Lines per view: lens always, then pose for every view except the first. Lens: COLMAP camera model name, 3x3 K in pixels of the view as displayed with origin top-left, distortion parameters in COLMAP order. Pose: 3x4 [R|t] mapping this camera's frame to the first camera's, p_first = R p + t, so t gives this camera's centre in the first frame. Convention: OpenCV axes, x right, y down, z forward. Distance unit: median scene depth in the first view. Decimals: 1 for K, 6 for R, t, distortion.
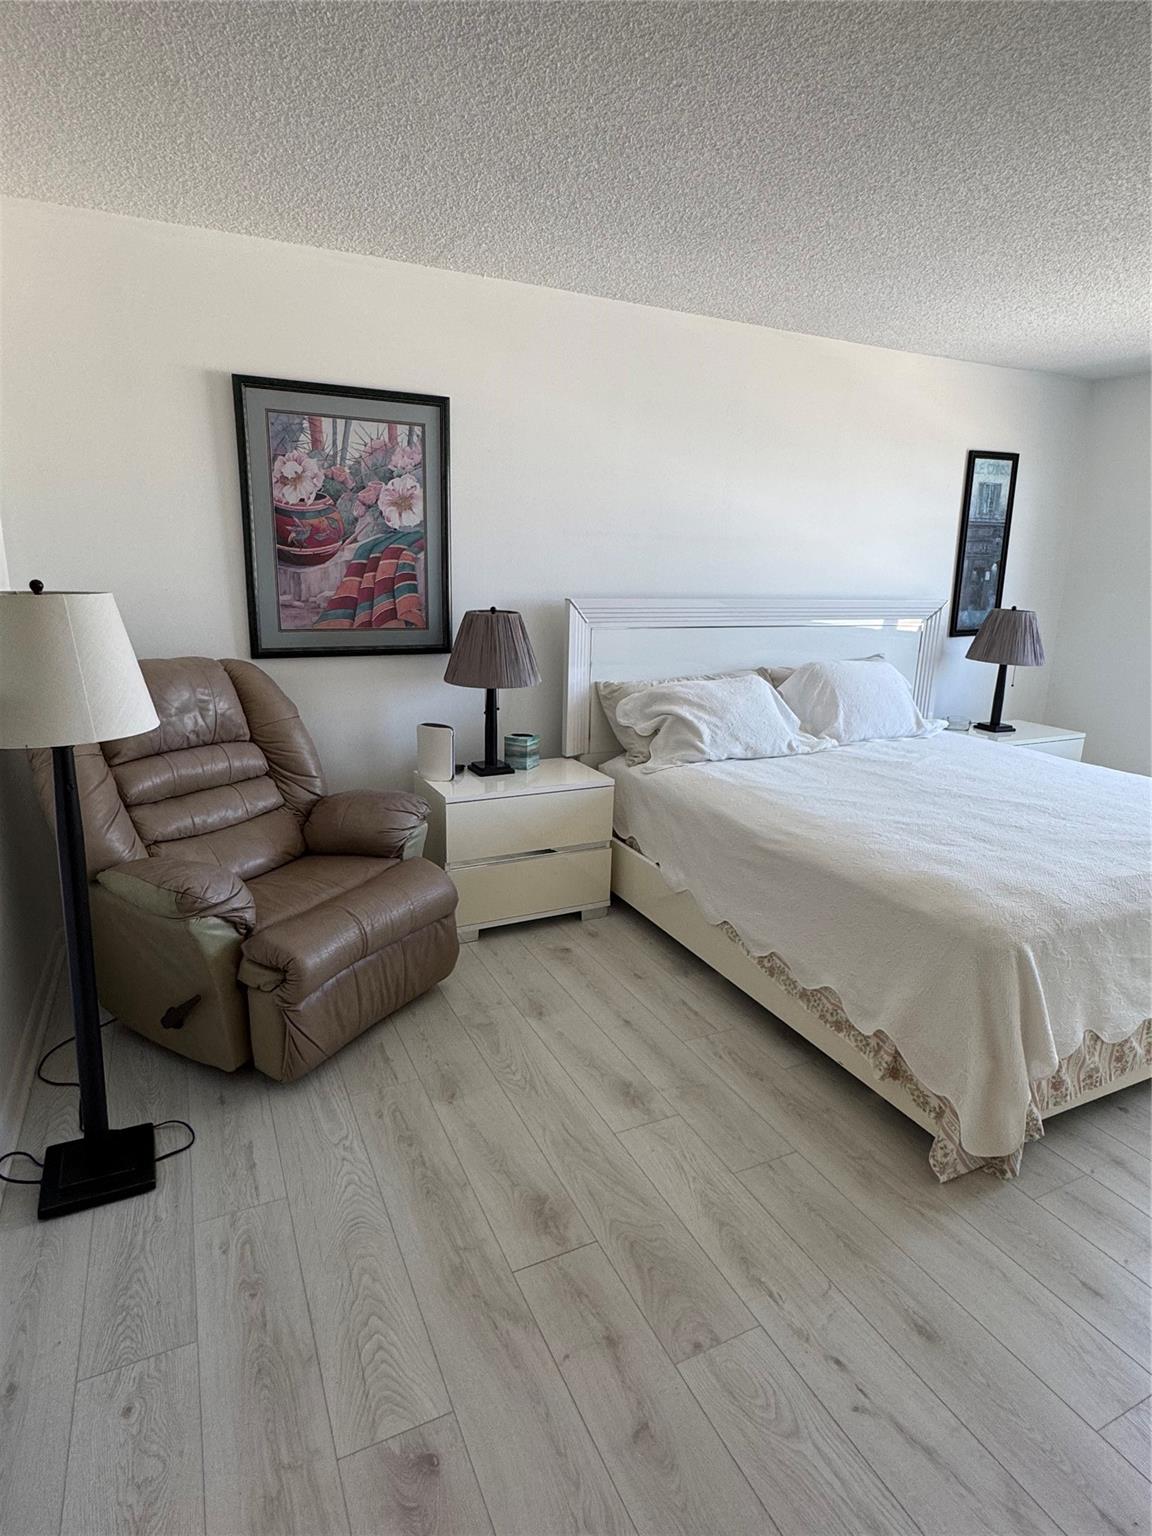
lens RADIAL K [[823.8, 0, 581.8], [0, 823.8, 764.6], [0, 0, 1]] dist [-0.004249, 0.002459]
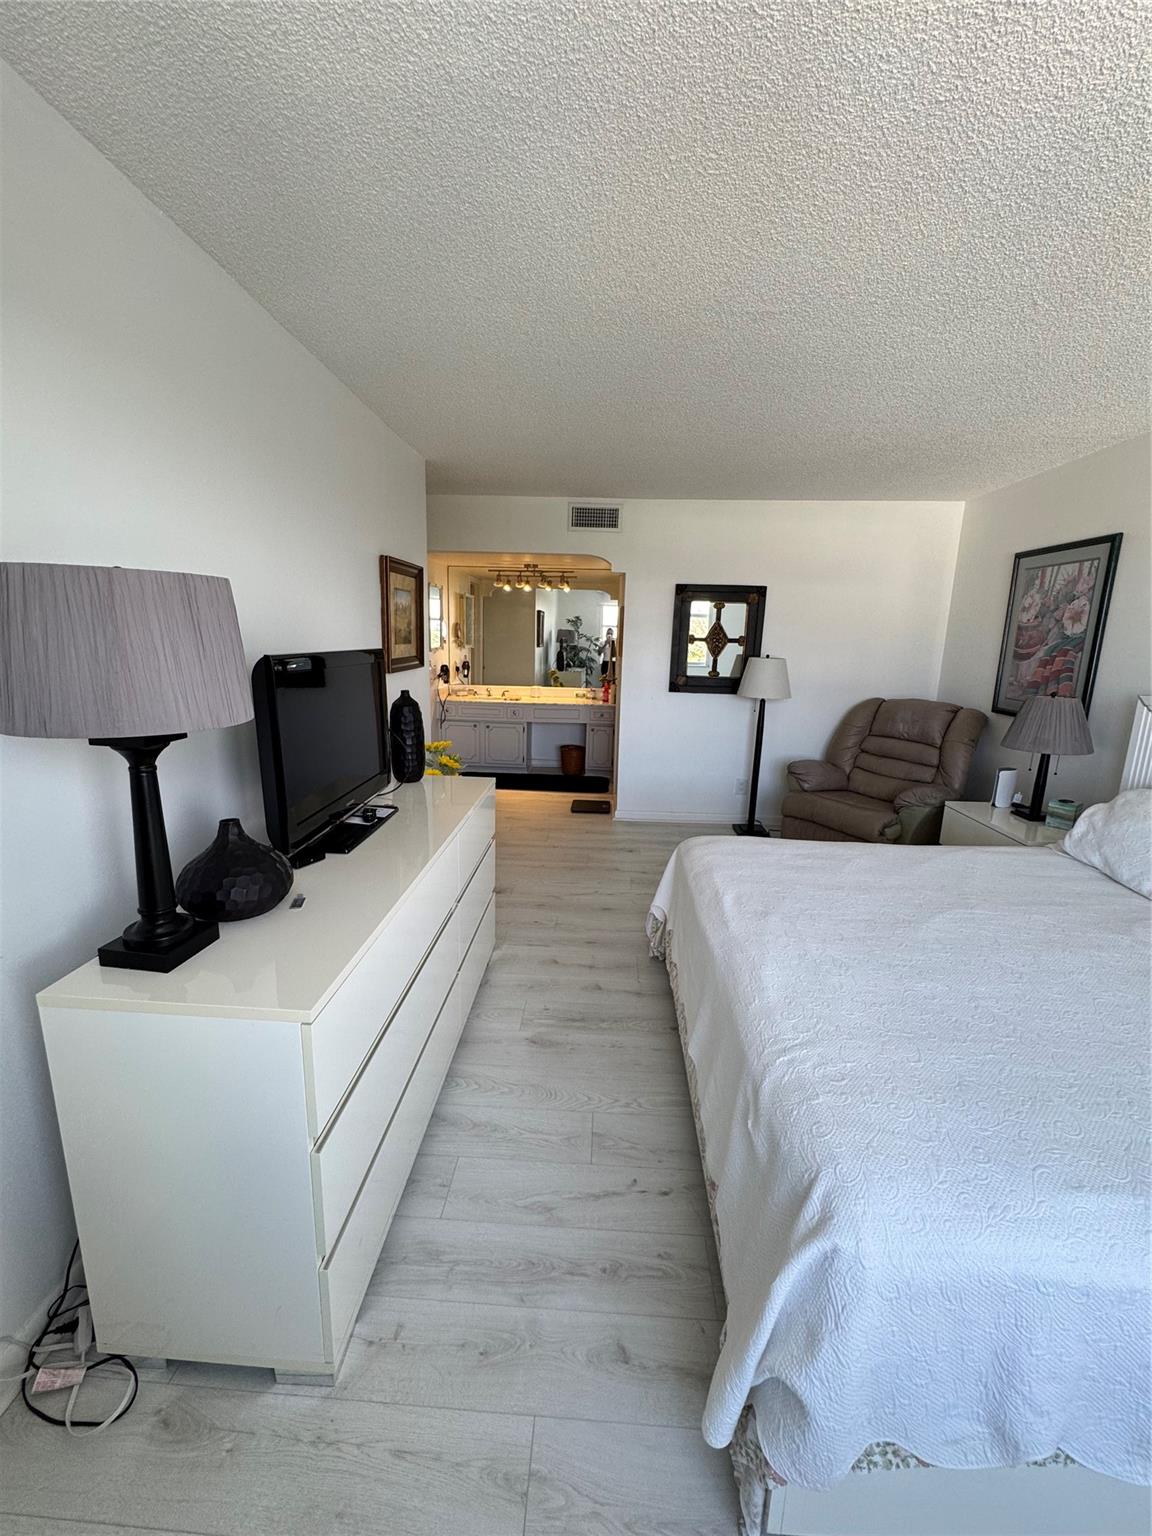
lens RADIAL K [[621.0, 0, 574.3], [0, 621.0, 765.0], [0, 0, 1]] dist [-0.005074, 0.000984]
pose [[-0.481435, 0.151384, -0.863309, 1.258282], [-0.238620, 0.925128, 0.295293, -0.216587], [0.843375, 0.348168, -0.409266, 0.896063]]
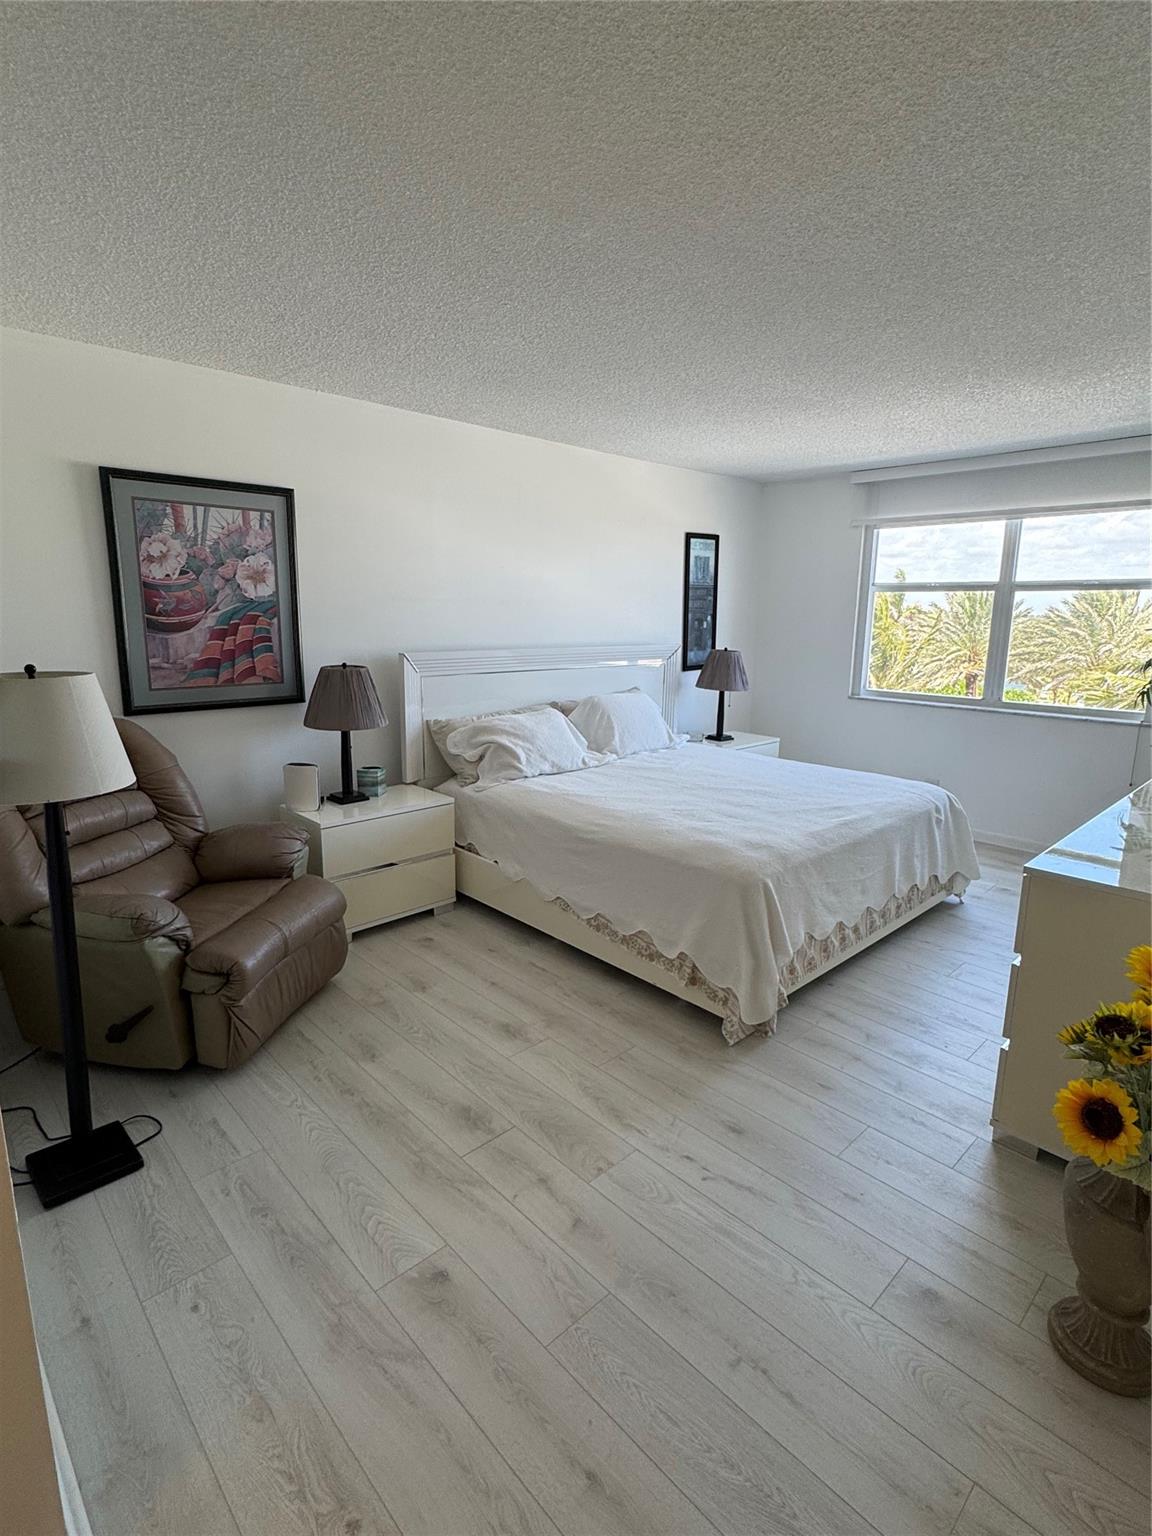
lens RADIAL K [[757.6, 0, 579.6], [0, 757.6, 762.3], [0, 0, 1]] dist [-0.001146, -0.000263]
pose [[0.952360, -0.068481, 0.297187, -0.133296], [0.077892, 0.996763, -0.019926, 0.002340], [-0.294861, 0.042125, 0.954611, -0.169250]]
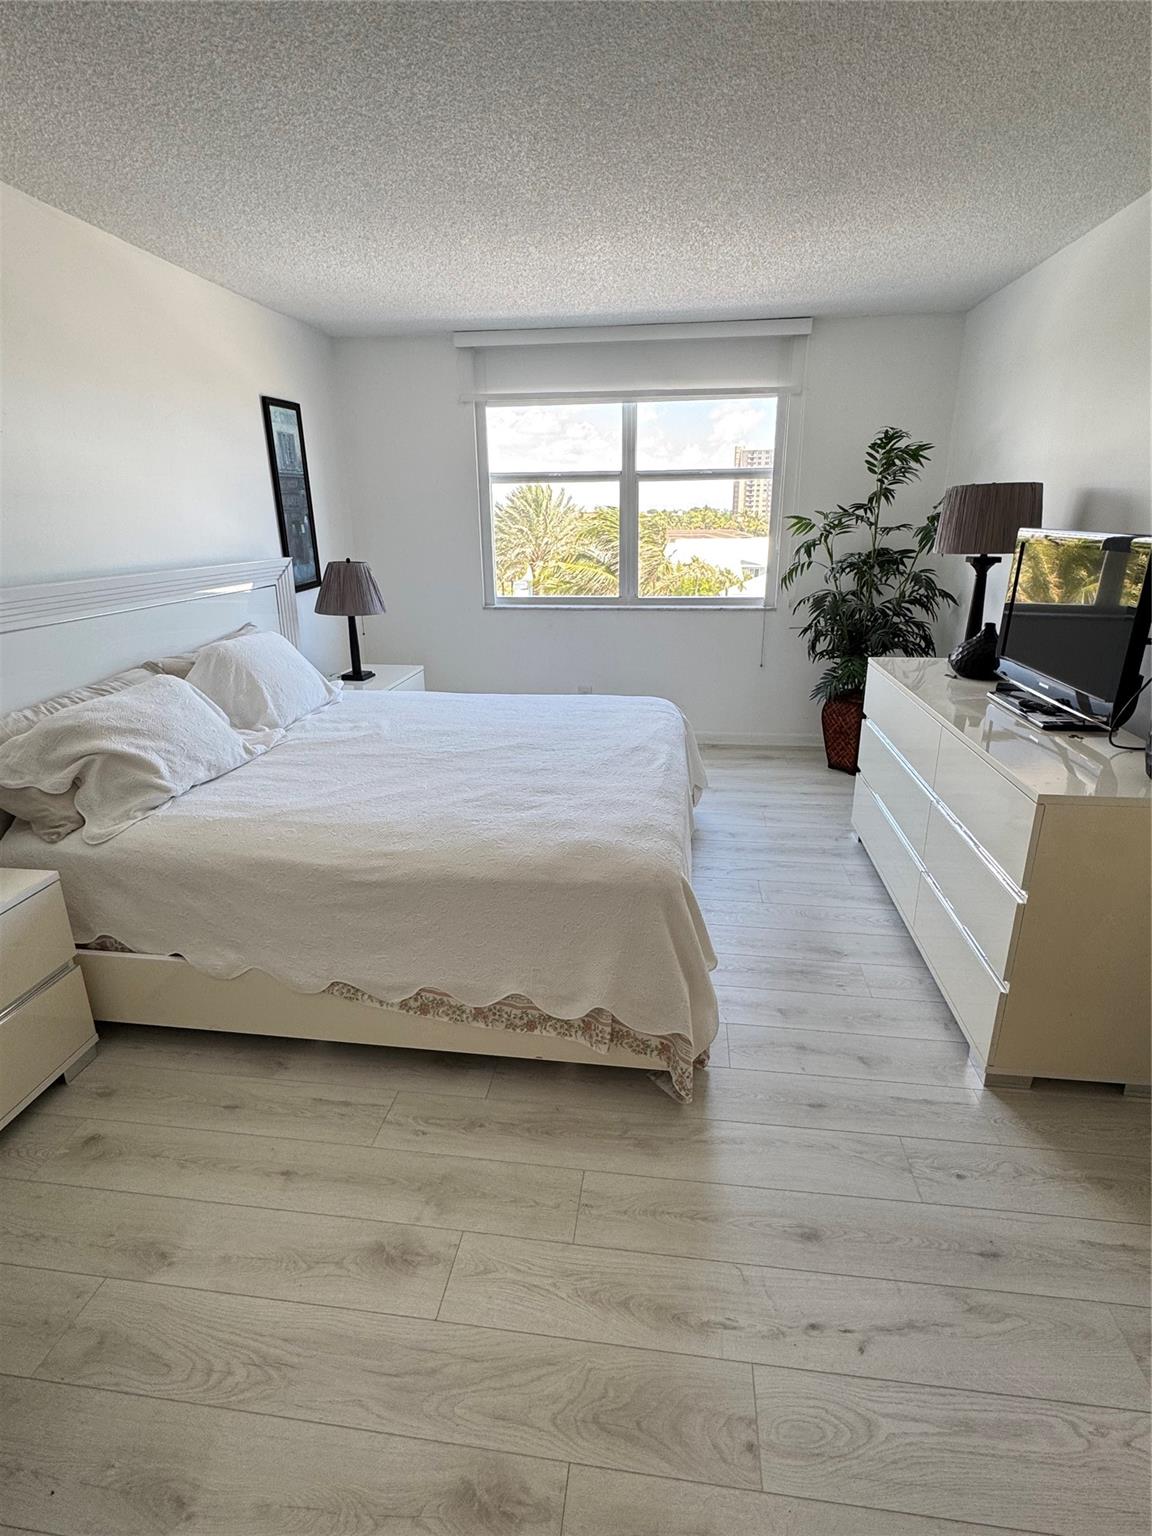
lens RADIAL K [[757.6, 0, 575.3], [0, 757.6, 765.0], [0, 0, 1]] dist [-0.001146, -0.000263]
pose [[0.551955, -0.288206, 0.782485, -0.211988], [0.215616, 0.955789, 0.199944, -0.110761], [-0.805515, 0.058356, 0.589694, 0.338329]]
